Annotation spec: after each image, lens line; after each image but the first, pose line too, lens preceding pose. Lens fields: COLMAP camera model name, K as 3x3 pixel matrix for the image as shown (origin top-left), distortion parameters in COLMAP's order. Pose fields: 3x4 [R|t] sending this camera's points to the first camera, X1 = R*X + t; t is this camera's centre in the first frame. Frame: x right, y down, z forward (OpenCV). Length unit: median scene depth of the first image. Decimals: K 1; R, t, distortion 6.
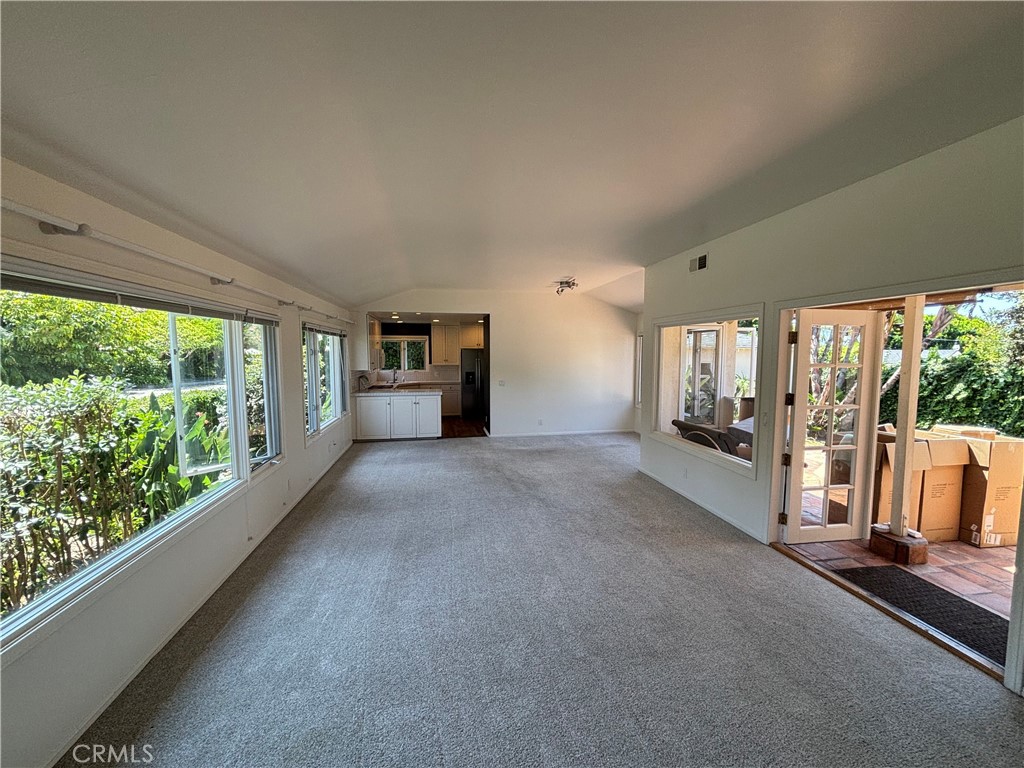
lens RADIAL K [[416.1, 0, 511.4], [0, 416.1, 386.2], [0, 0, 1]] dist [0.006783, 0.001282]
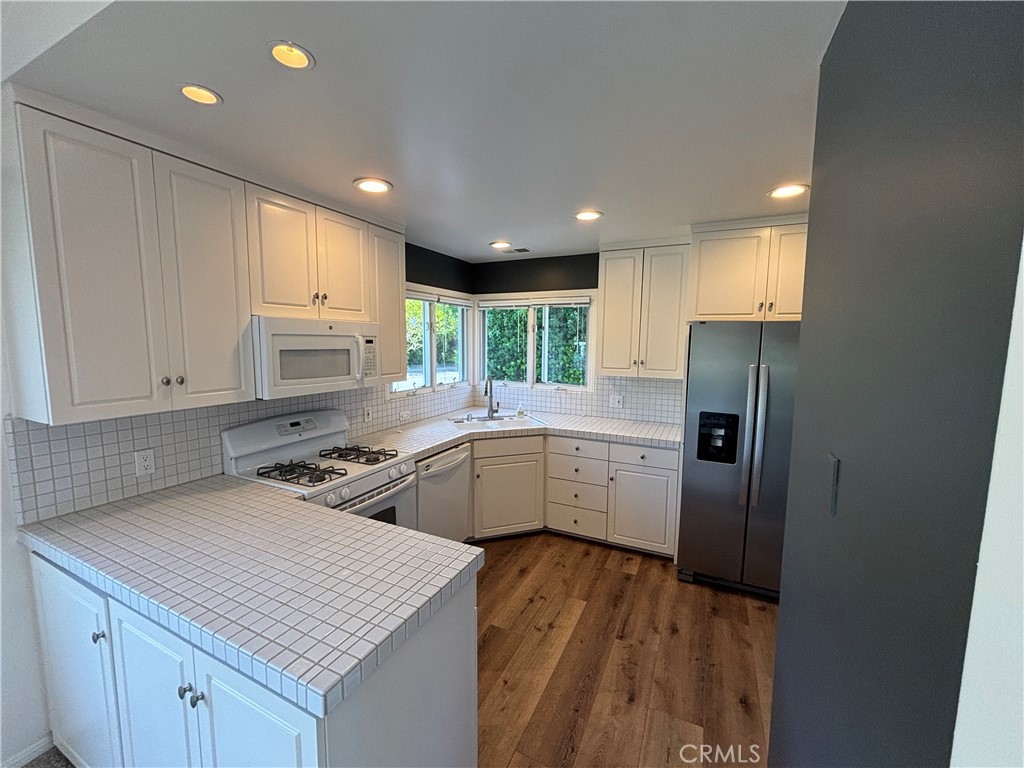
lens RADIAL K [[416.1, 0, 510.6], [0, 416.1, 384.1], [0, 0, 1]] dist [0.006783, 0.001282]
pose [[0.809154, 0.073548, -0.582976, -0.074789], [-0.060961, 0.997289, 0.041205, -0.075070], [0.584426, 0.002197, 0.811444, 0.978986]]
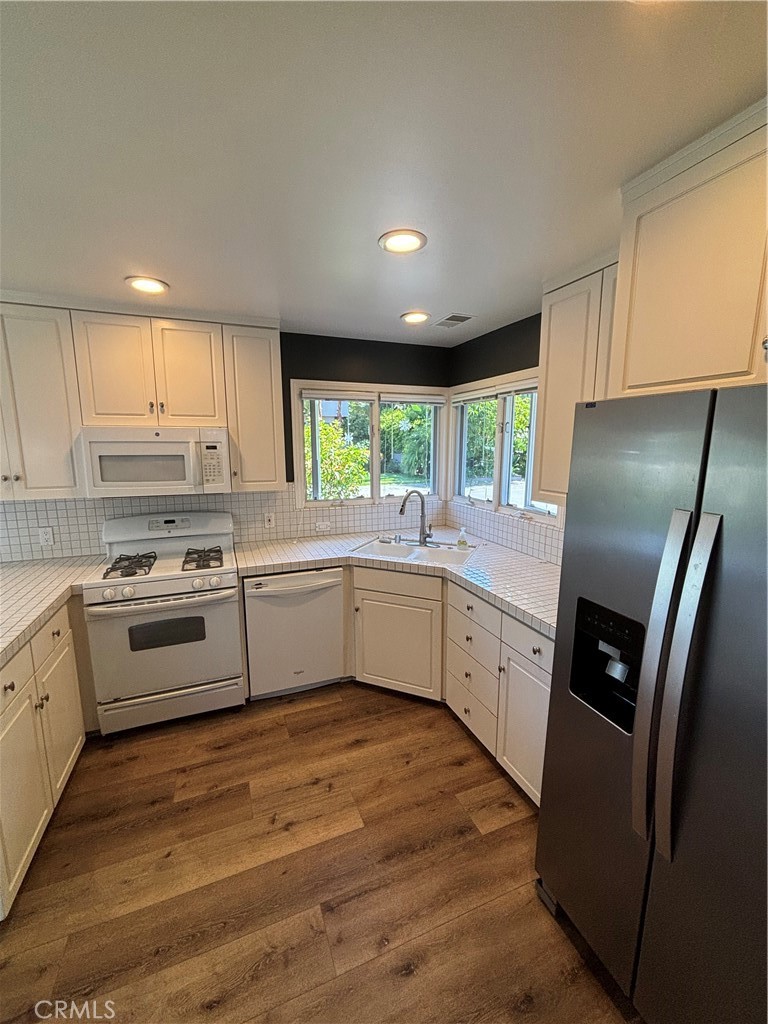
lens RADIAL K [[416.1, 0, 381.6], [0, 416.1, 511.9], [0, 0, 1]] dist [0.006783, 0.001282]
pose [[0.204586, 0.166063, -0.964659, -0.007636], [-0.083247, 0.984886, 0.151889, -0.100034], [0.975302, 0.049231, 0.215318, 1.250803]]
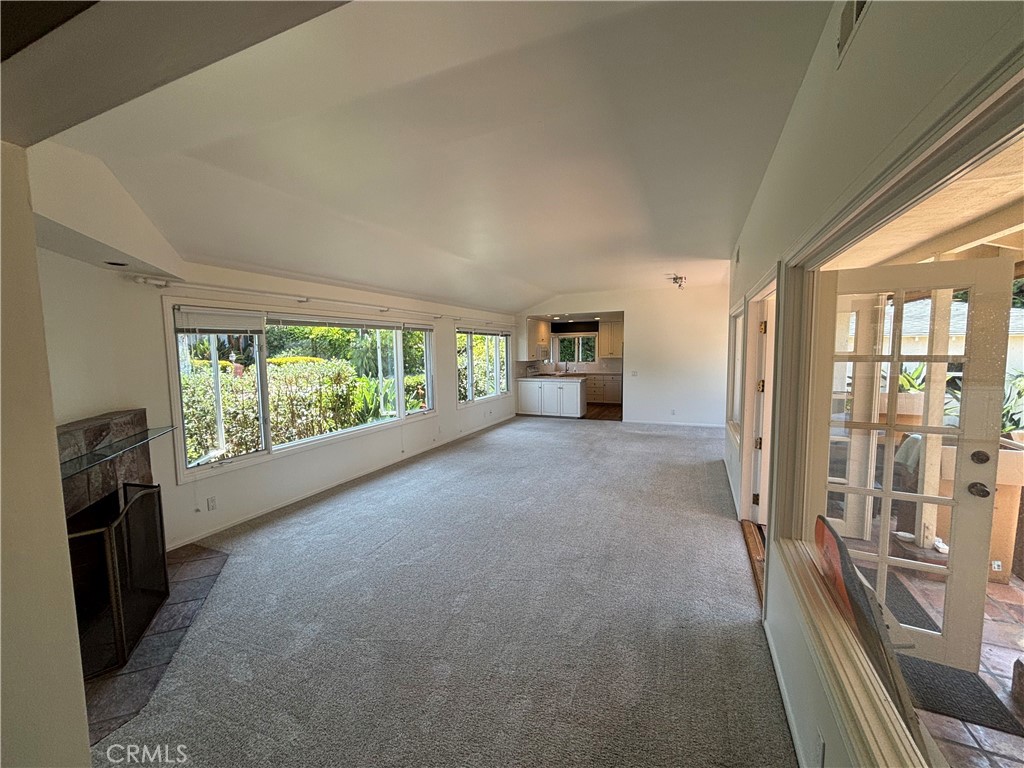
lens RADIAL K [[416.1, 0, 512.5], [0, 416.1, 383.5], [0, 0, 1]] dist [0.006783, 0.001282]
pose [[0.831047, 0.037548, -0.554933, 0.350642], [-0.035308, 0.999268, 0.014737, 0.015455], [0.555080, 0.007347, 0.831765, -0.108013]]
